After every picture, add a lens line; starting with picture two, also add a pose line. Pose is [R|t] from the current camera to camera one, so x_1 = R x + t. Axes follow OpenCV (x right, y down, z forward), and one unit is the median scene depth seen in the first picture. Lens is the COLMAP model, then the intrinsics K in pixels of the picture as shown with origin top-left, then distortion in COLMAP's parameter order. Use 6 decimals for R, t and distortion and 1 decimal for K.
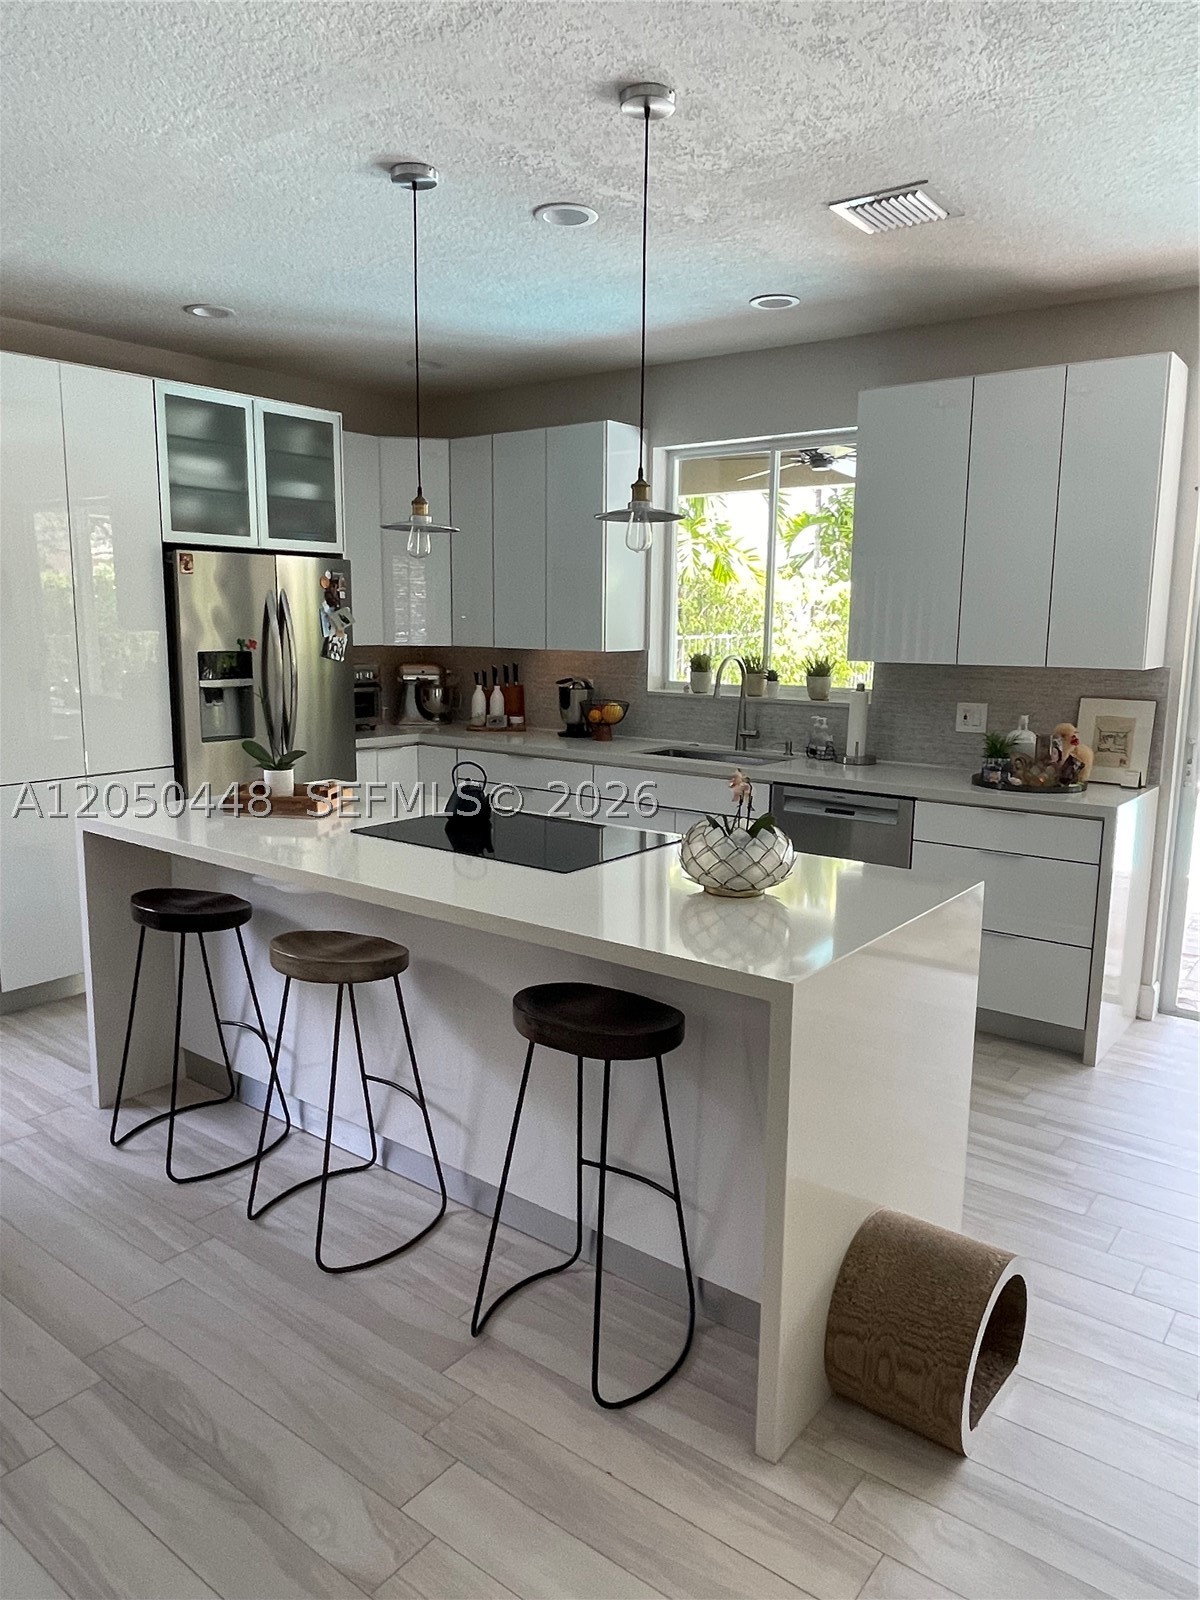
lens RADIAL K [[1104.7, 0, 595.3], [0, 1104.7, 795.1], [0, 0, 1]] dist [0.012909, -0.023751]
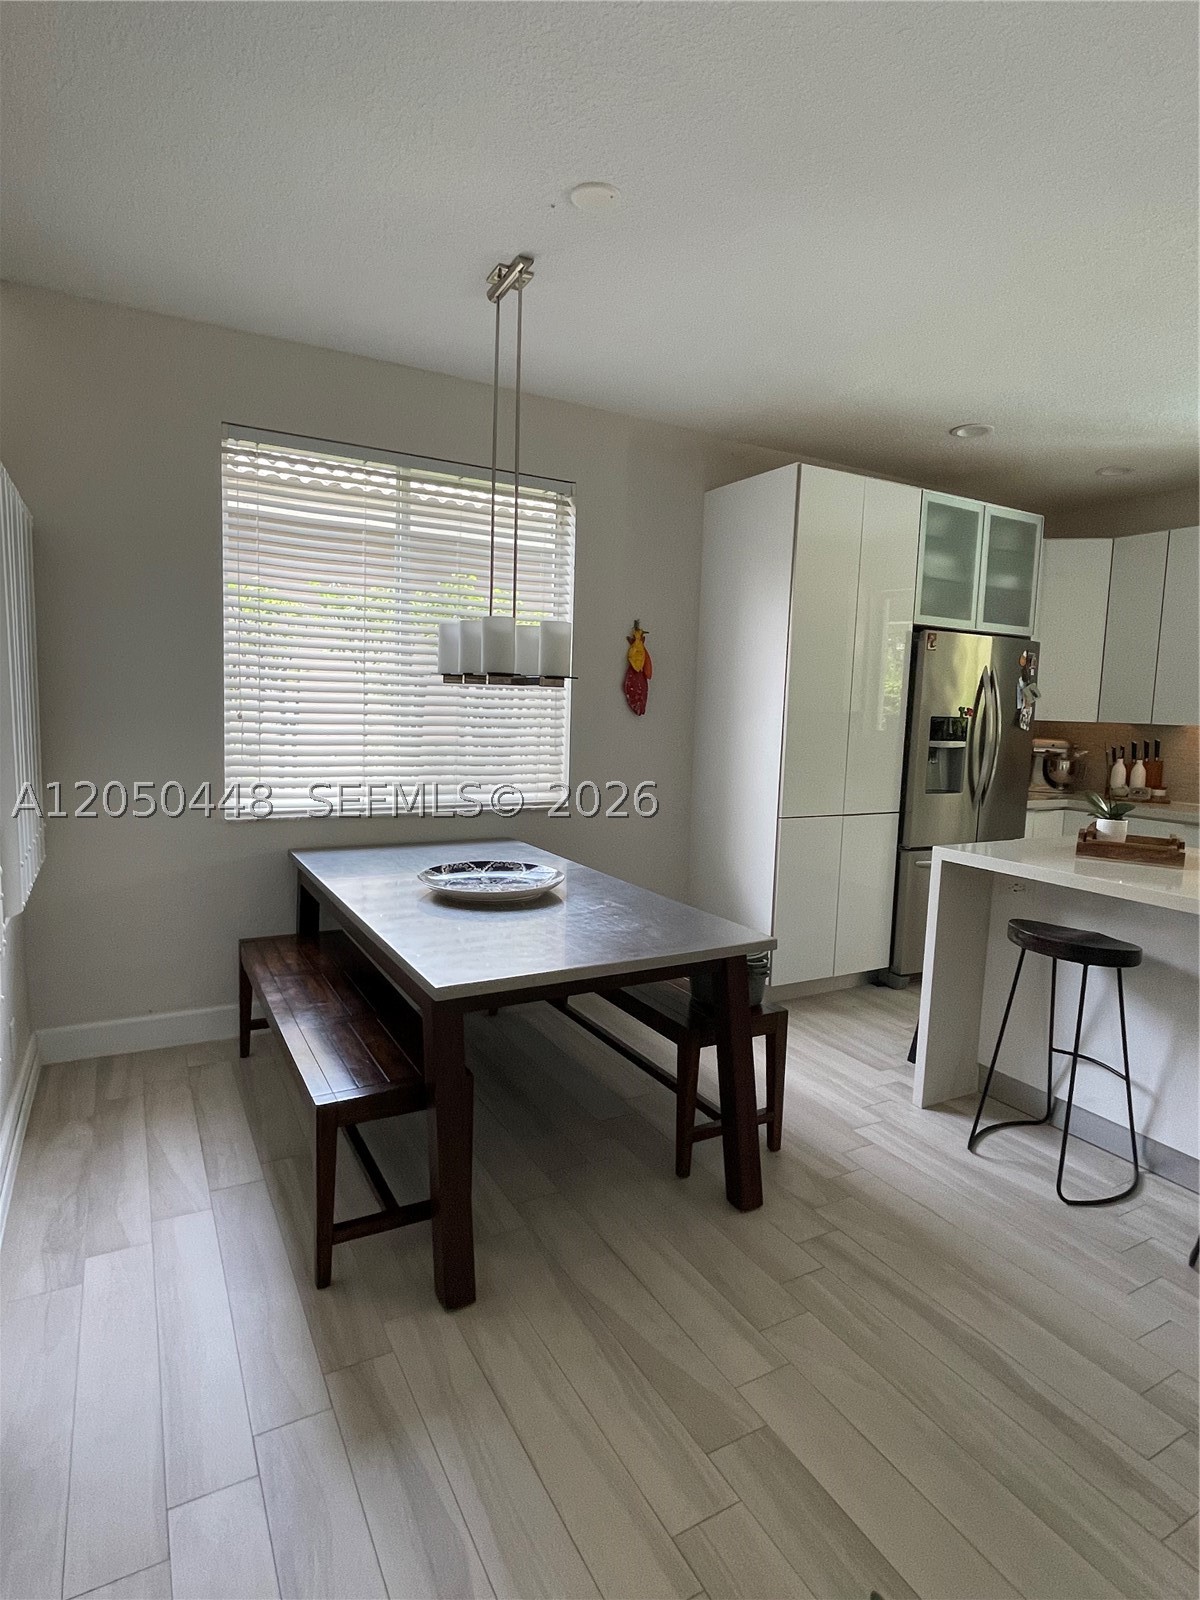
lens RADIAL K [[855.2, 0, 588.9], [0, 855.2, 793.0], [0, 0, 1]] dist [-0.006083, -0.008678]
pose [[0.915949, 0.061123, -0.396612, -0.312365], [-0.087484, 0.994975, -0.048700, 0.026041], [0.391642, 0.079304, 0.916694, 0.032307]]
